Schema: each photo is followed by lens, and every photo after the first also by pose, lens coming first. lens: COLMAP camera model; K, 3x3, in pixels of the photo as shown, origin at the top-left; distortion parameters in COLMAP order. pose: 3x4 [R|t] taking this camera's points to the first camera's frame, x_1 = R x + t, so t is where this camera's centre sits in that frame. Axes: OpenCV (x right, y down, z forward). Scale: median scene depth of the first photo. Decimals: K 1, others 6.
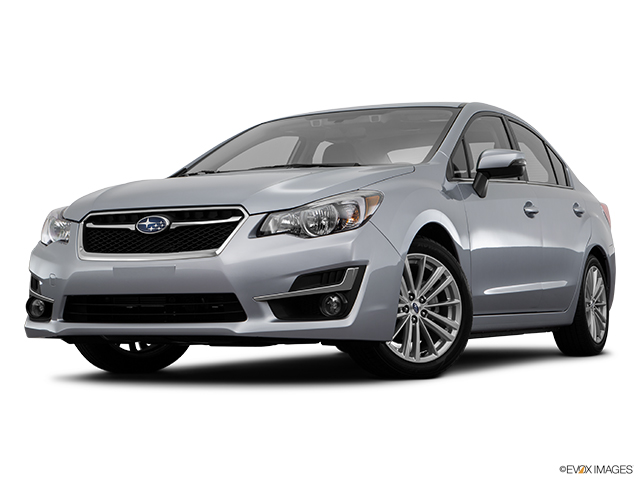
lens RADIAL K [[1233.0, 0, 322.7], [0, 1233.0, 235.4], [0, 0, 1]] dist [0.200051, 0.000000]
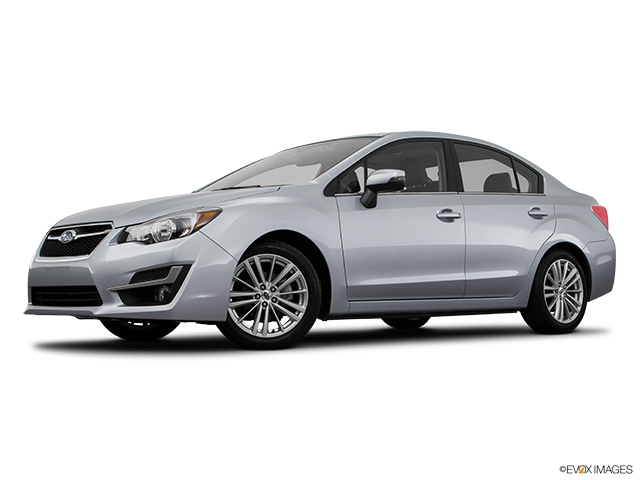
lens RADIAL K [[948.2, 0, 315.8], [0, 948.2, 234.6], [0, 0, 1]] dist [0.102068, 0.000000]
pose [[0.927953, -0.019358, -0.372195, 0.518733], [0.019865, 0.999800, -0.002474, -0.002444], [0.372168, -0.005097, 0.928151, 0.093459]]
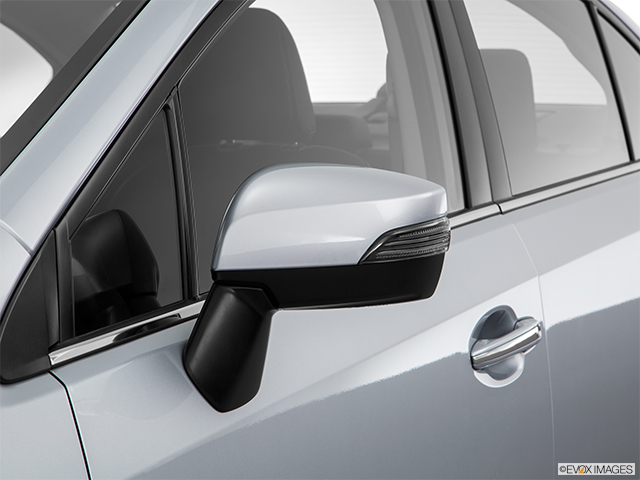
lens RADIAL K [[1905.5, 0, 320.0], [0, 1905.5, 240.2], [0, 0, 1]] dist [-0.113833, 0.000000]
pose [[0.999683, 0.024365, 0.006288, 0.166381], [-0.024993, 0.990463, 0.135496, -0.120983], [-0.002927, -0.135610, 0.990758, 0.811357]]
